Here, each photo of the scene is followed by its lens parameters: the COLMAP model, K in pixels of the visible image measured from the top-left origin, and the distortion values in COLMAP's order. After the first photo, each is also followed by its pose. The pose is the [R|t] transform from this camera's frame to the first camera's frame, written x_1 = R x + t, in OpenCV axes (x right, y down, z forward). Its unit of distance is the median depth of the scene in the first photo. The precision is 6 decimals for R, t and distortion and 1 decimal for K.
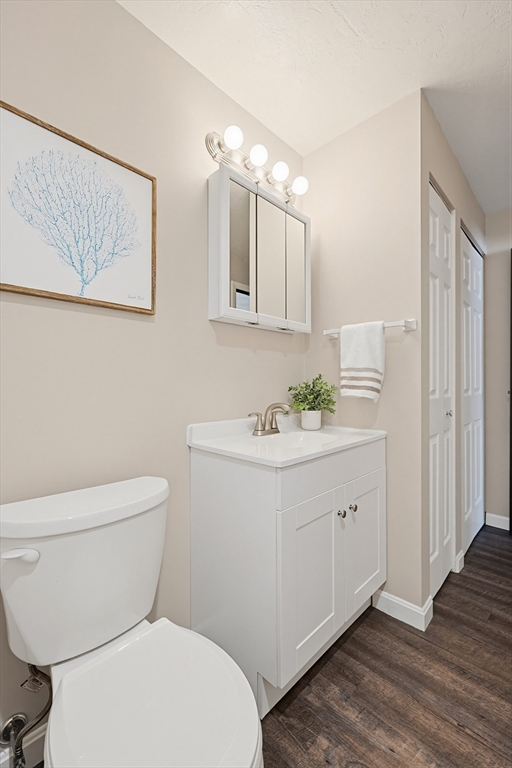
lens RADIAL K [[326.7, 0, 269.6], [0, 326.7, 384.2], [0, 0, 1]] dist [-0.001823, 0.000138]
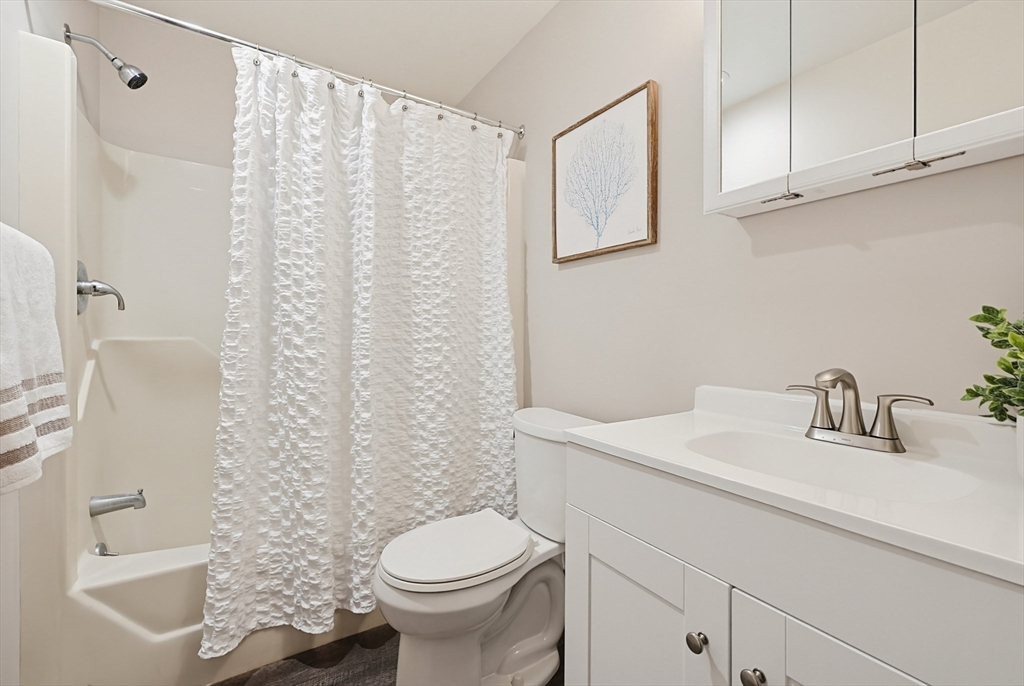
lens RADIAL K [[435.5, 0, 510.0], [0, 435.5, 336.6], [0, 0, 1]] dist [-0.001823, 0.000138]
pose [[-0.241371, -0.008011, -0.970400, 0.929581], [-0.018488, 0.999822, -0.003655, 0.042593], [0.970257, 0.017058, -0.241476, 1.062624]]
